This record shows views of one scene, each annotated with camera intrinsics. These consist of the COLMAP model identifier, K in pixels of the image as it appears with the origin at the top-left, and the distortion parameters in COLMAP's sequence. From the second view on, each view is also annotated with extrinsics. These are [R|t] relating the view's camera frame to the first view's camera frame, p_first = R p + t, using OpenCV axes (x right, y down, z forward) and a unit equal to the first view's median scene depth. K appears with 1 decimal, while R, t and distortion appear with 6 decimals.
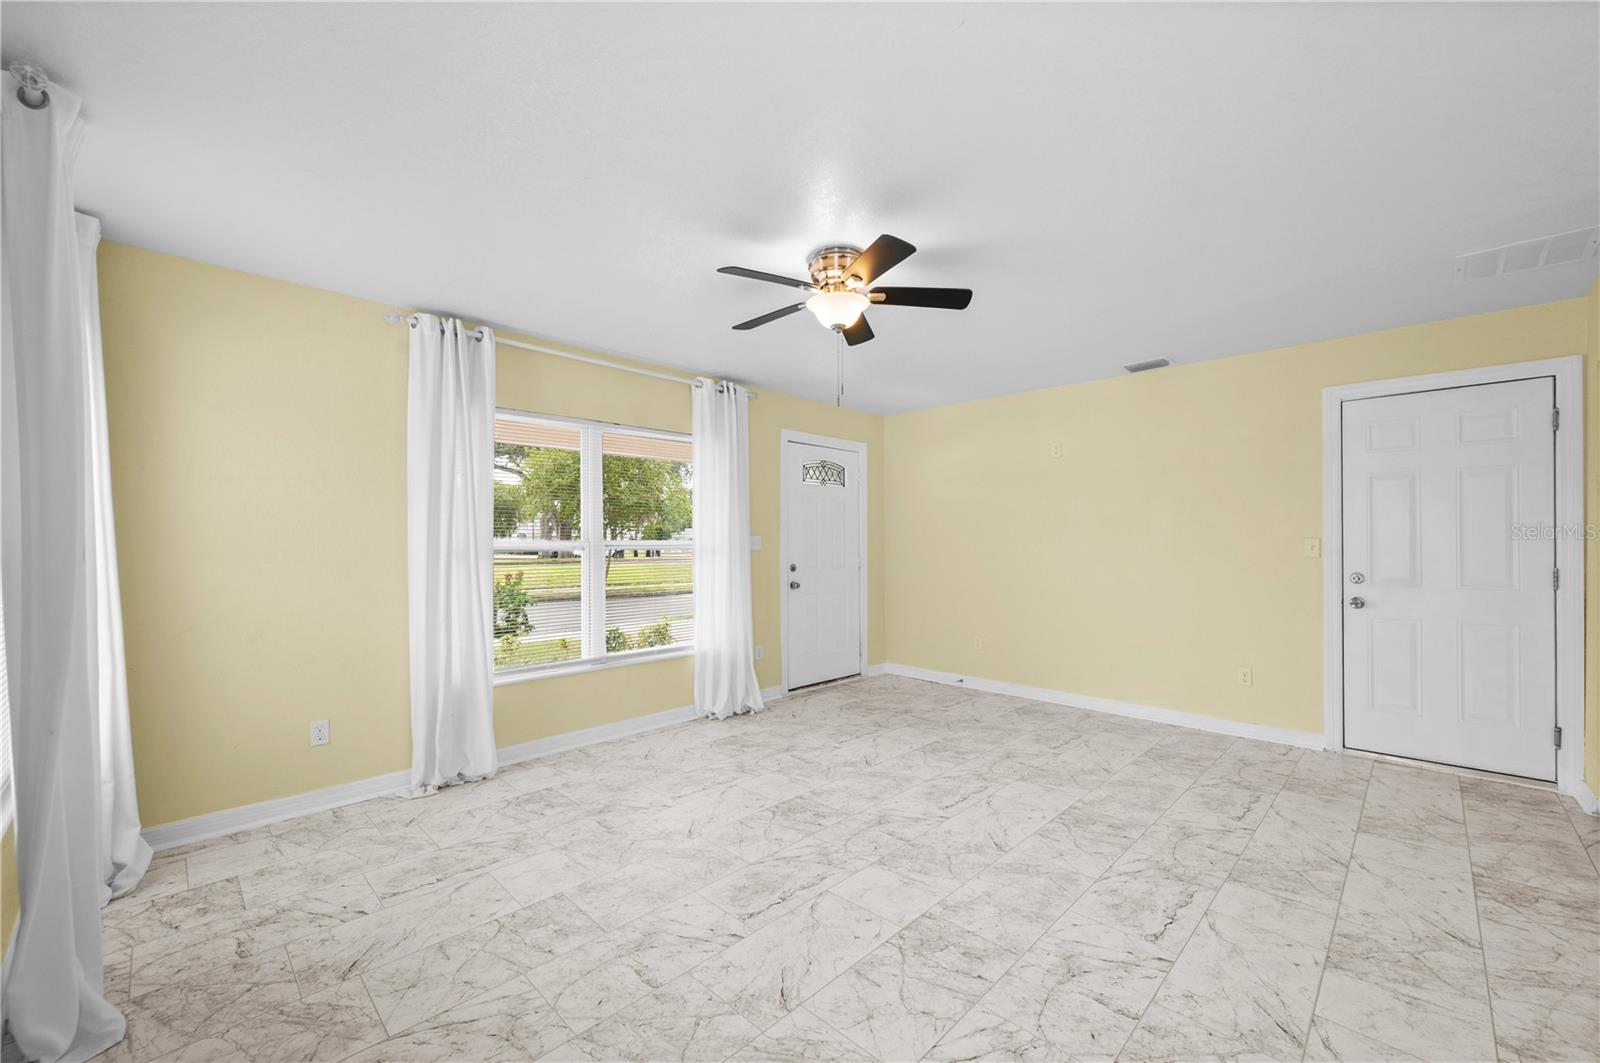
lens RADIAL K [[635.2, 0, 720.7], [0, 635.2, 544.3], [0, 0, 1]] dist [0.025497, -0.032468]
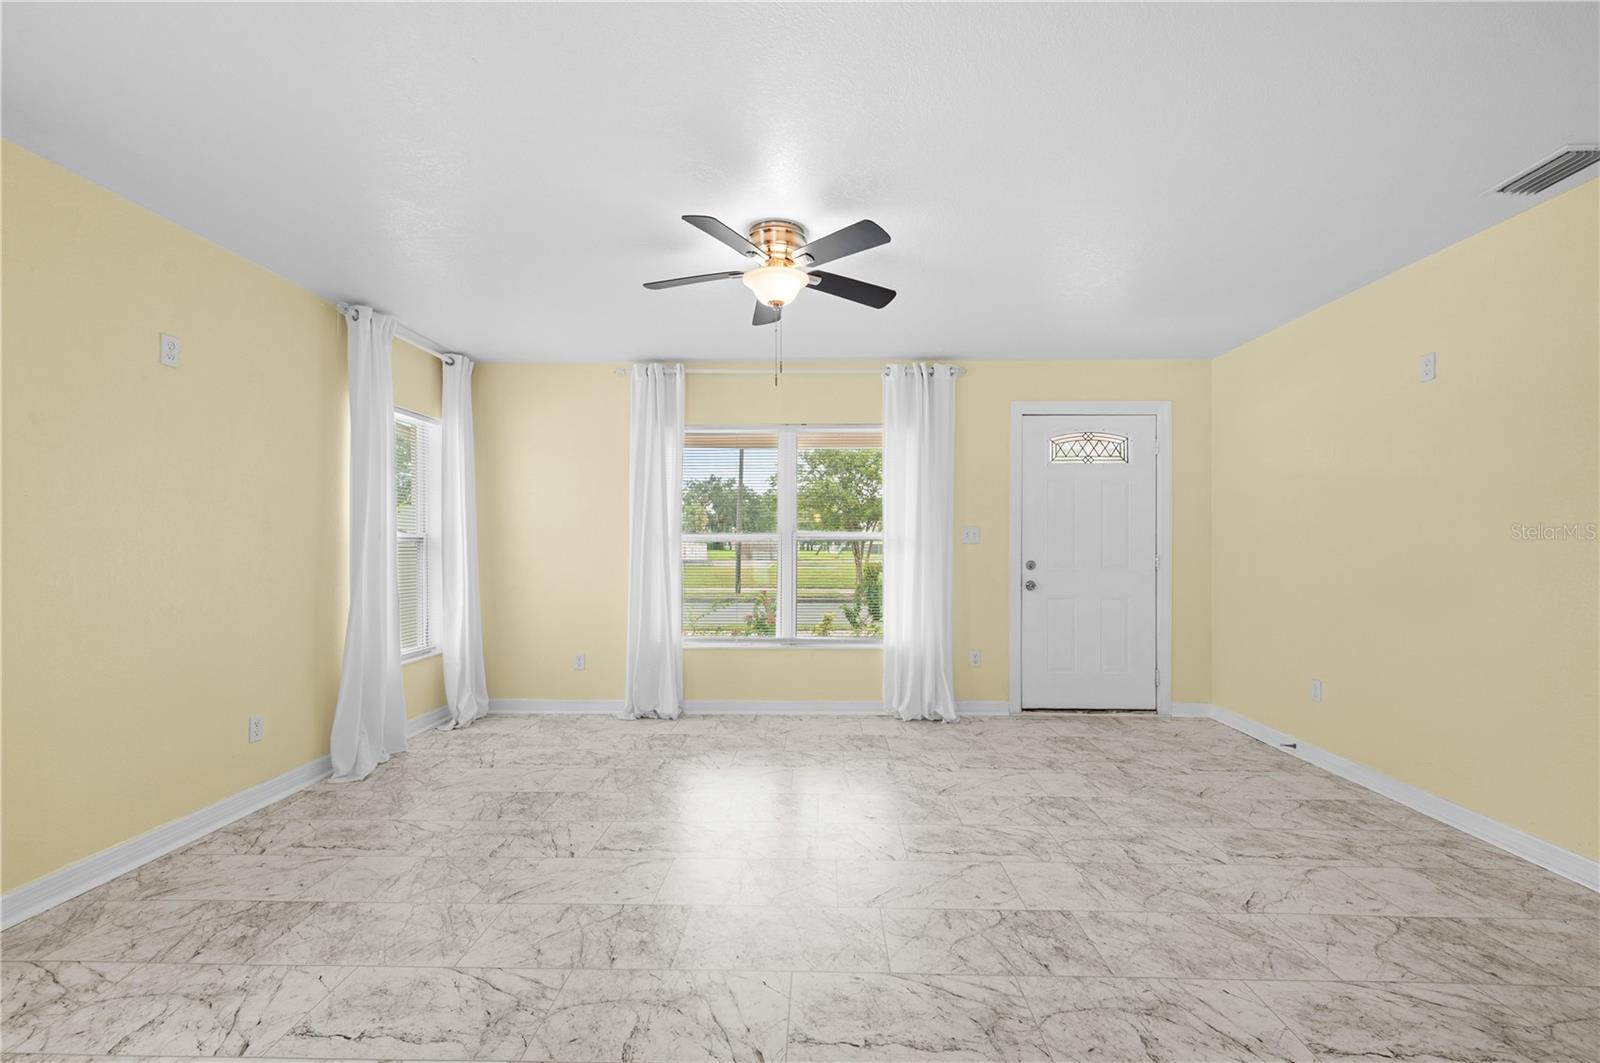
lens RADIAL K [[672.6, 0, 803.6], [0, 672.6, 537.9], [0, 0, 1]] dist [0.002085, 0.001073]
pose [[0.710221, 0.010322, -0.703904, 0.487447], [-0.002229, 0.999920, 0.012414, -0.008321], [0.703976, -0.007248, 0.710187, 0.145307]]
